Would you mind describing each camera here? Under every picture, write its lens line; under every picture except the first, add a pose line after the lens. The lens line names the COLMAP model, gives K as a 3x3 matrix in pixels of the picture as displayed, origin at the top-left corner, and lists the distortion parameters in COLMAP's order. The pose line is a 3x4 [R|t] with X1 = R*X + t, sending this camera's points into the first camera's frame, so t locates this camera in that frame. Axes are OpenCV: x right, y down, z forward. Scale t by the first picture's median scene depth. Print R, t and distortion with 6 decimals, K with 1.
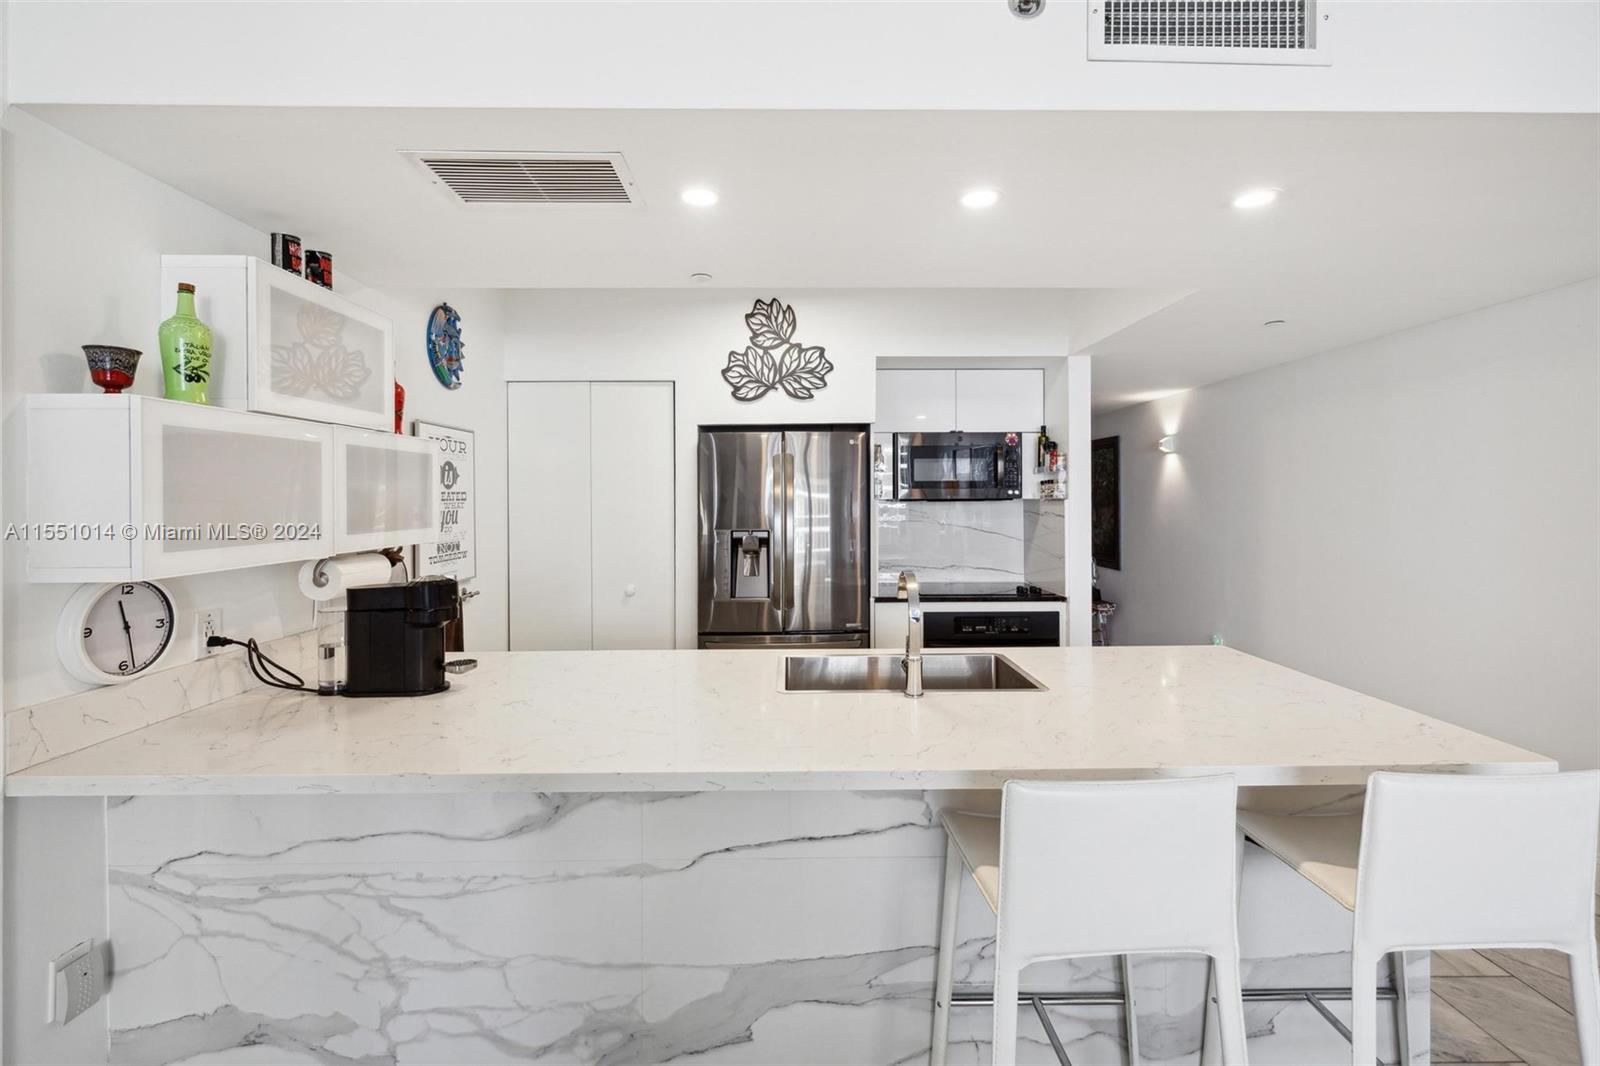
lens RADIAL K [[672.4, 0, 801.4], [0, 672.4, 501.5], [0, 0, 1]] dist [0.009497, 0.000047]
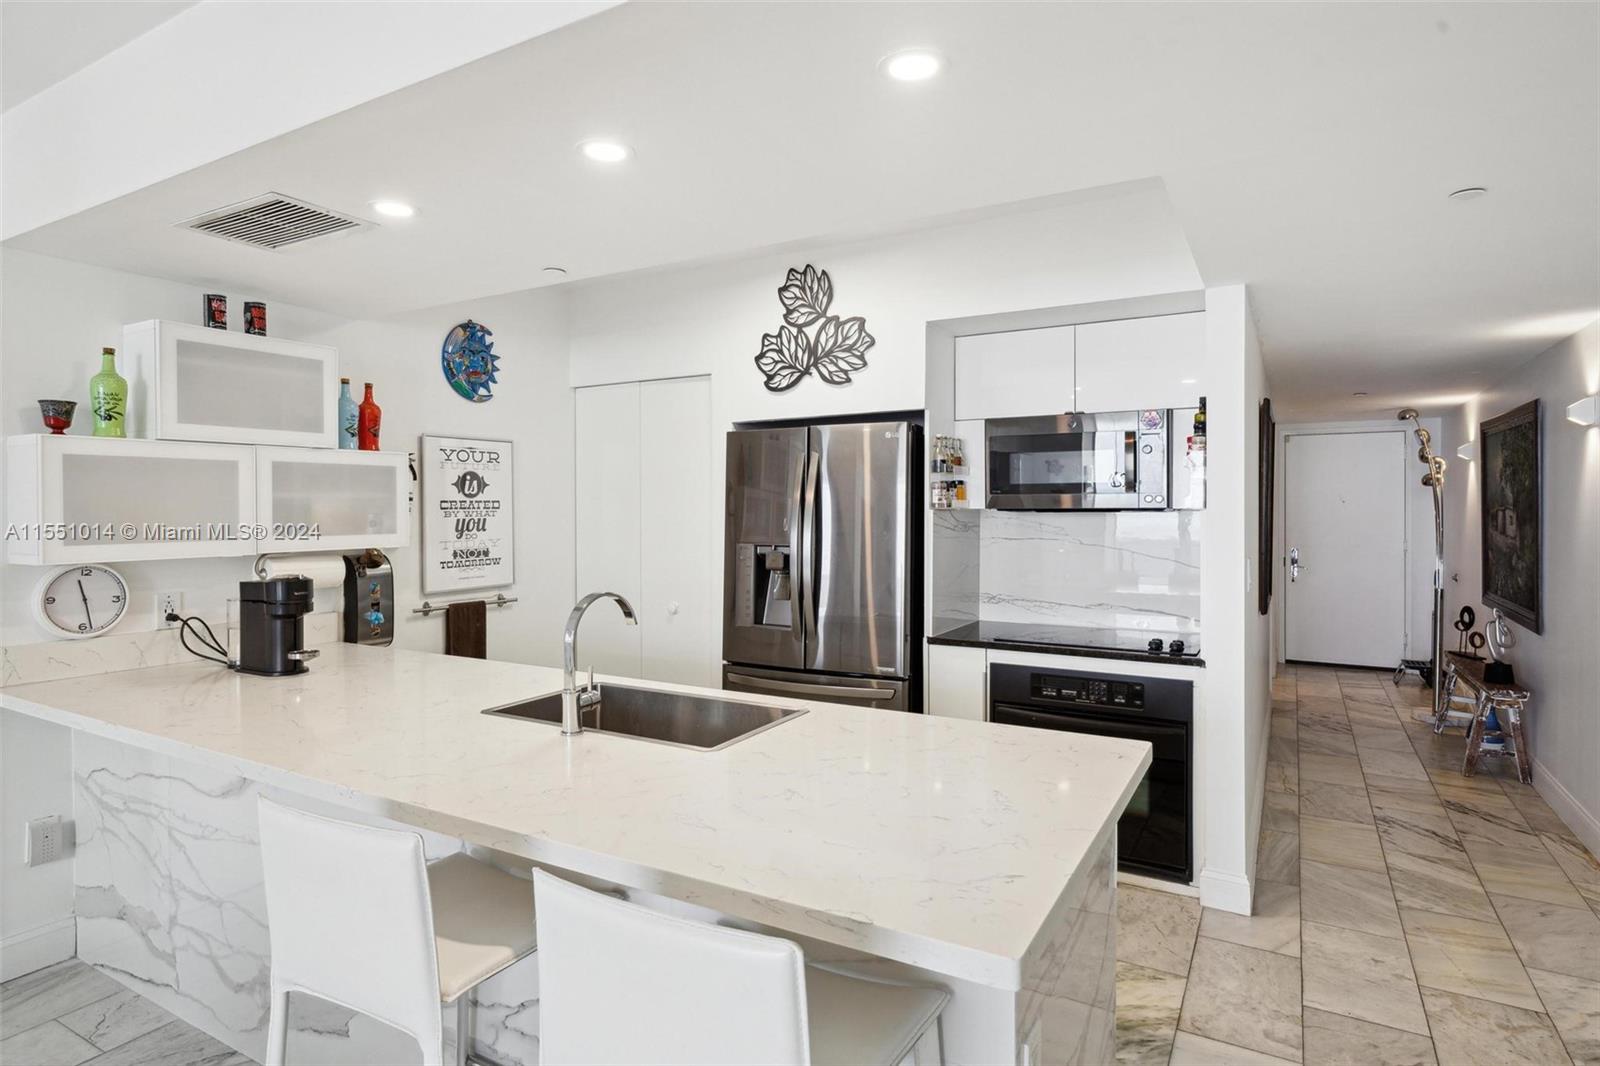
lens RADIAL K [[852.2, 0, 802.1], [0, 852.2, 516.2], [0, 0, 1]] dist [0.012051, -0.000200]
pose [[0.861423, 0.007574, -0.507831, 0.485229], [-0.003747, 0.999956, 0.008558, -0.002629], [0.507874, -0.005469, 0.861414, 0.095496]]
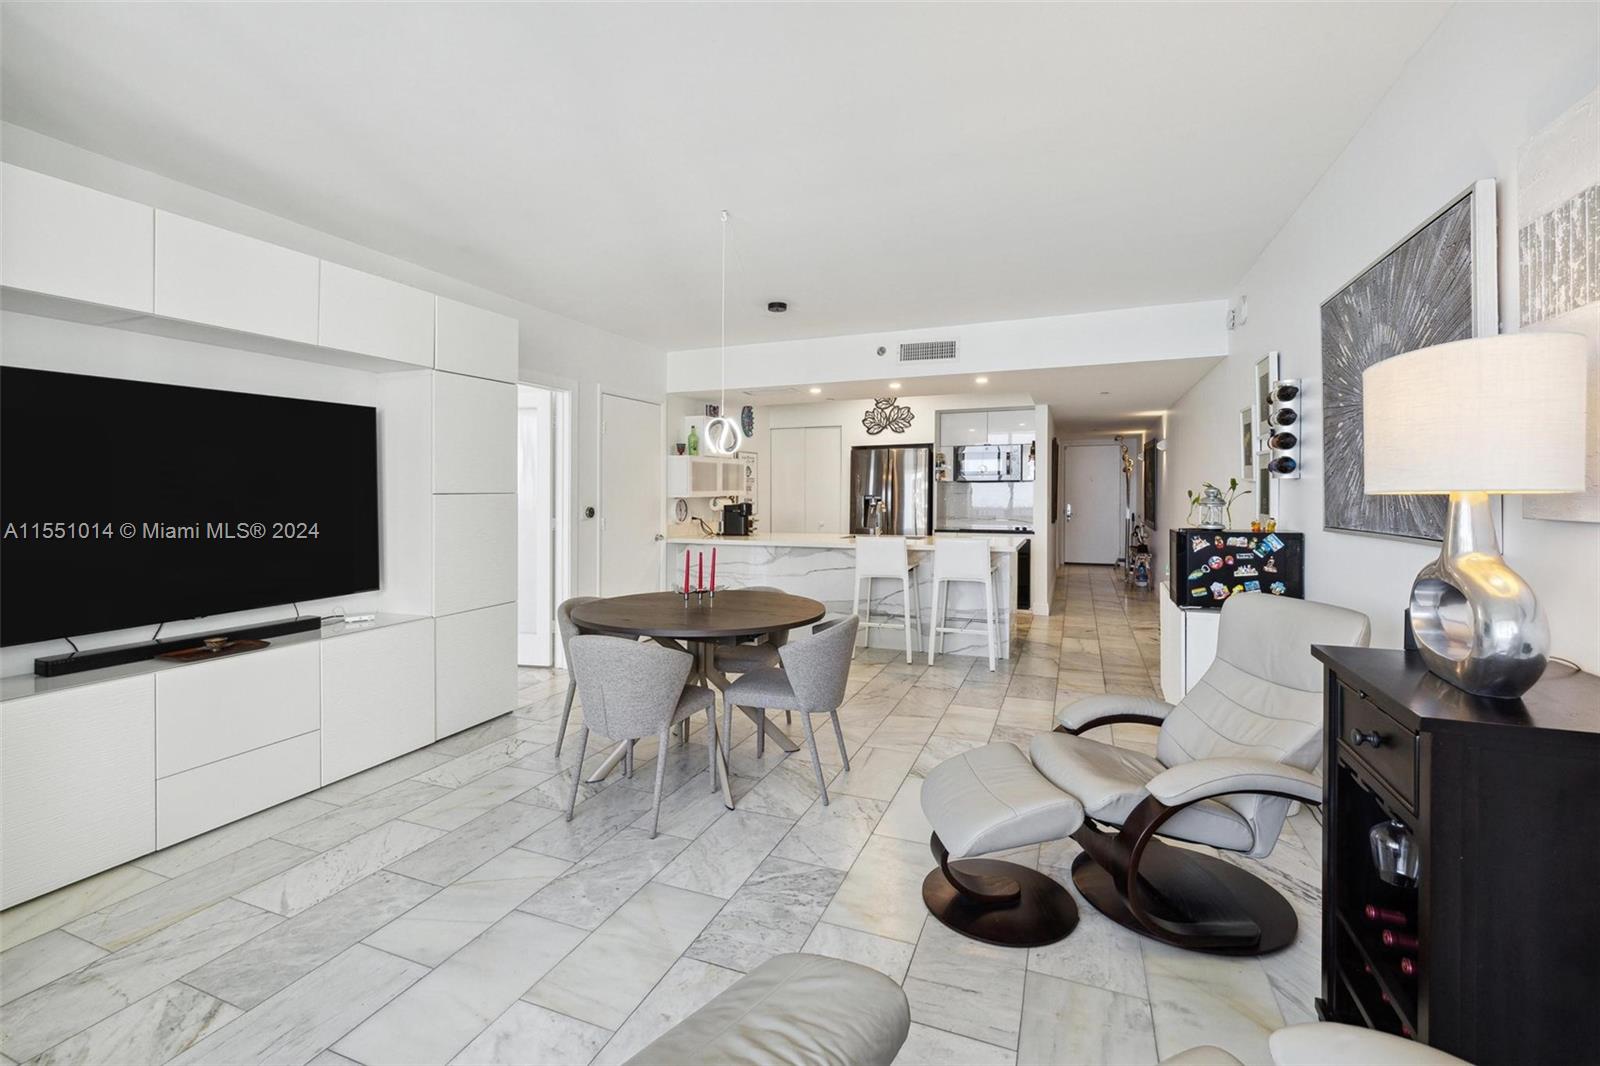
lens RADIAL K [[672.4, 0, 801.4], [0, 672.4, 501.5], [0, 0, 1]] dist [0.009497, 0.000047]
pose [[0.922450, 0.008832, -0.386015, 0.529038], [-0.001894, 0.999830, 0.018350, 0.023684], [0.386111, -0.016196, 0.922310, -1.044682]]
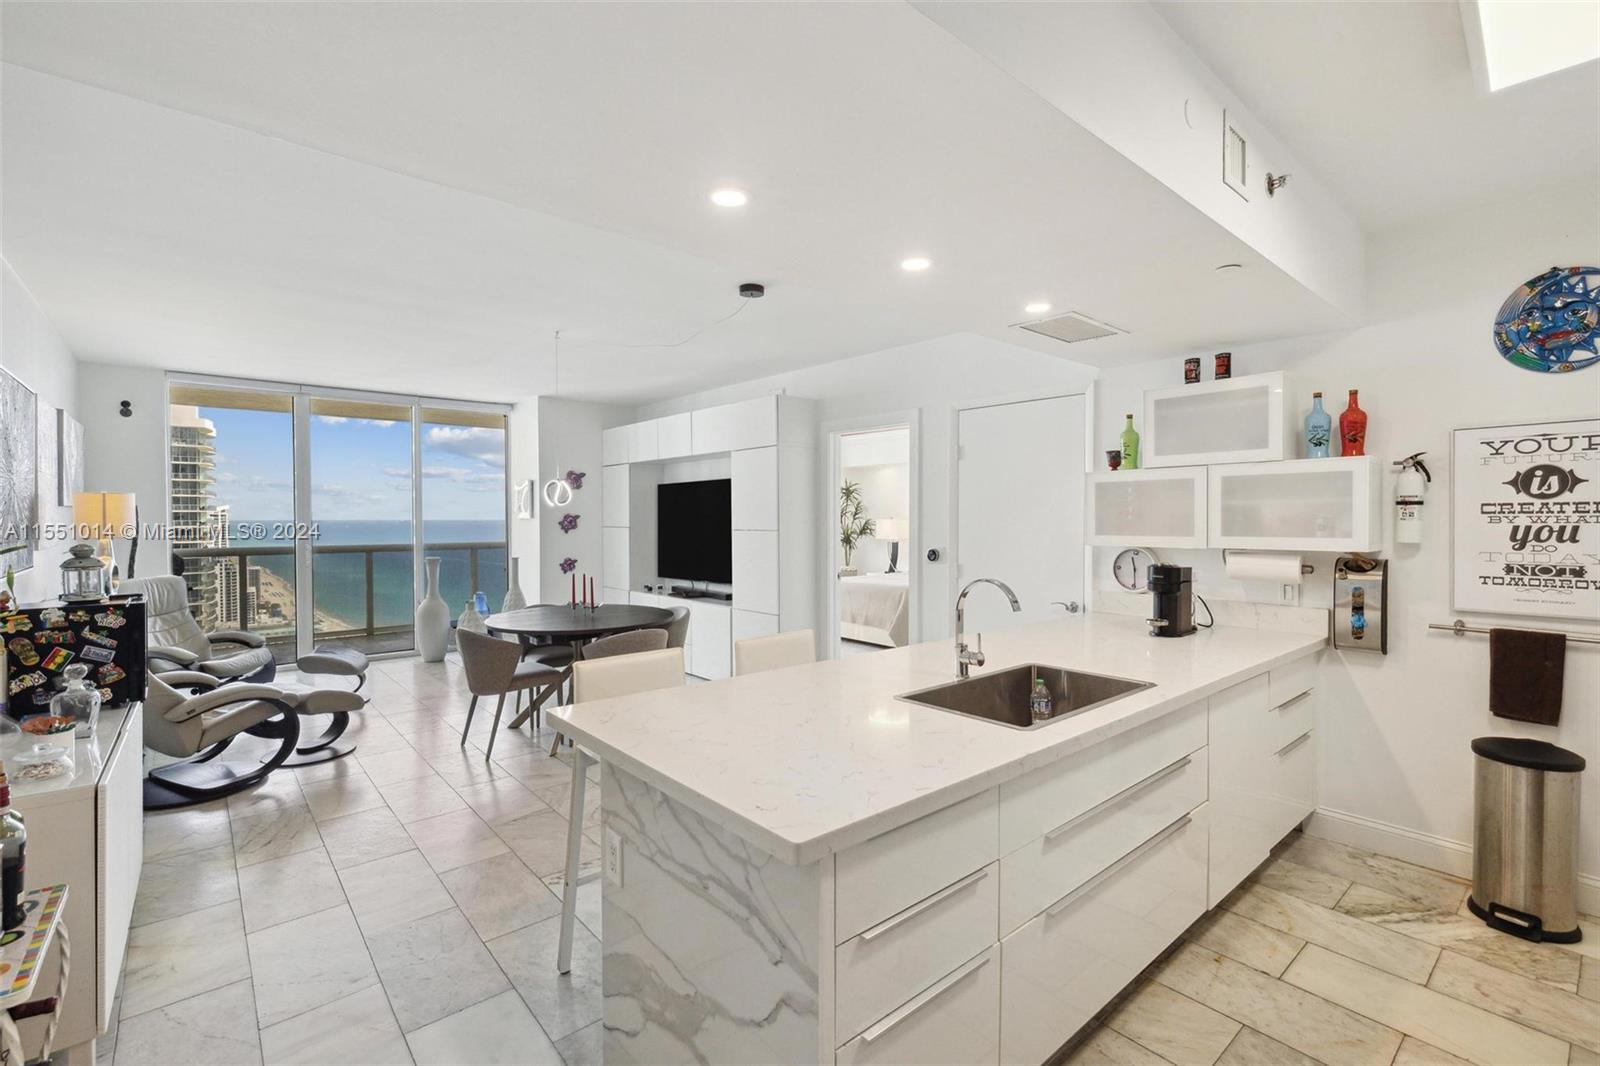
lens RADIAL K [[734.9, 0, 800.0], [0, 734.9, 533.0], [0, 0, 1]] dist [0.002261, 0.000016]
pose [[-0.766892, 0.020096, -0.641462, 0.601511], [0.002694, 0.999602, 0.028094, -0.003841], [0.641771, 0.019817, -0.766640, 0.901255]]
